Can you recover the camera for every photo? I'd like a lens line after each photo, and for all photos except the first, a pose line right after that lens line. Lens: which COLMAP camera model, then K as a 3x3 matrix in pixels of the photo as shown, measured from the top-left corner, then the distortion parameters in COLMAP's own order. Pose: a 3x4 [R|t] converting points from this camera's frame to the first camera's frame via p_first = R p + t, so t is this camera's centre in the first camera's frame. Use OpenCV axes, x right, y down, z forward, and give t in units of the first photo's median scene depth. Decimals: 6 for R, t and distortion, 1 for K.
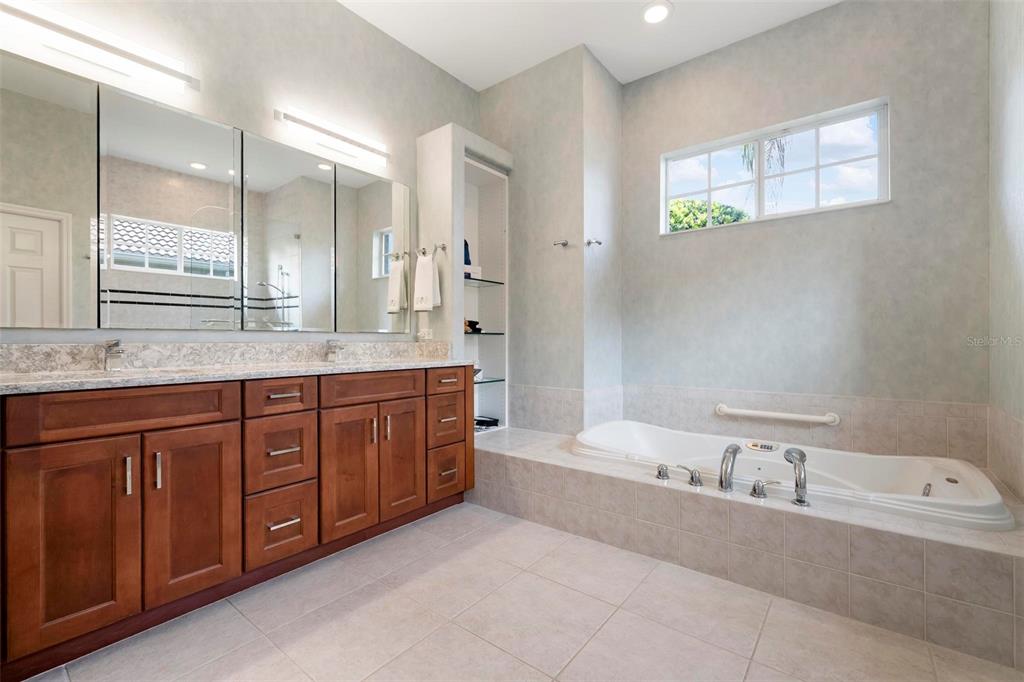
lens RADIAL K [[444.8, 0, 510.5], [0, 444.8, 341.5], [0, 0, 1]] dist [0.001112, 0.001411]
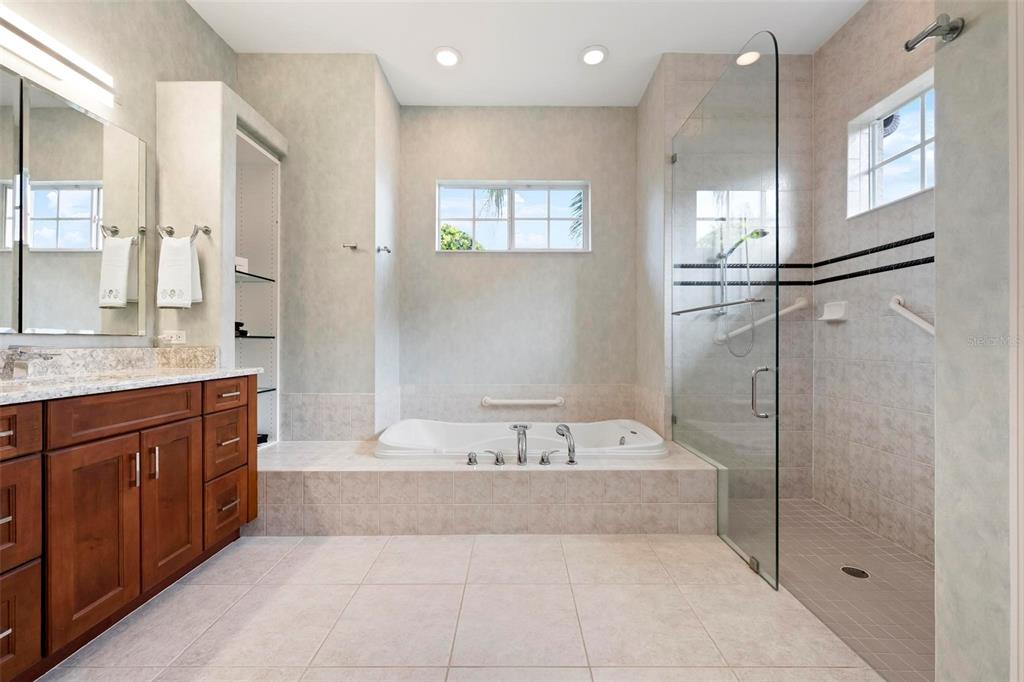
lens RADIAL K [[419.7, 0, 512.2], [0, 419.7, 341.5], [0, 0, 1]] dist [0.002657, 0.000195]
pose [[0.782855, 0.003370, 0.622196, -0.208006], [-0.000996, 0.999991, -0.004163, -0.007377], [-0.622204, 0.002639, 0.782851, 0.059270]]
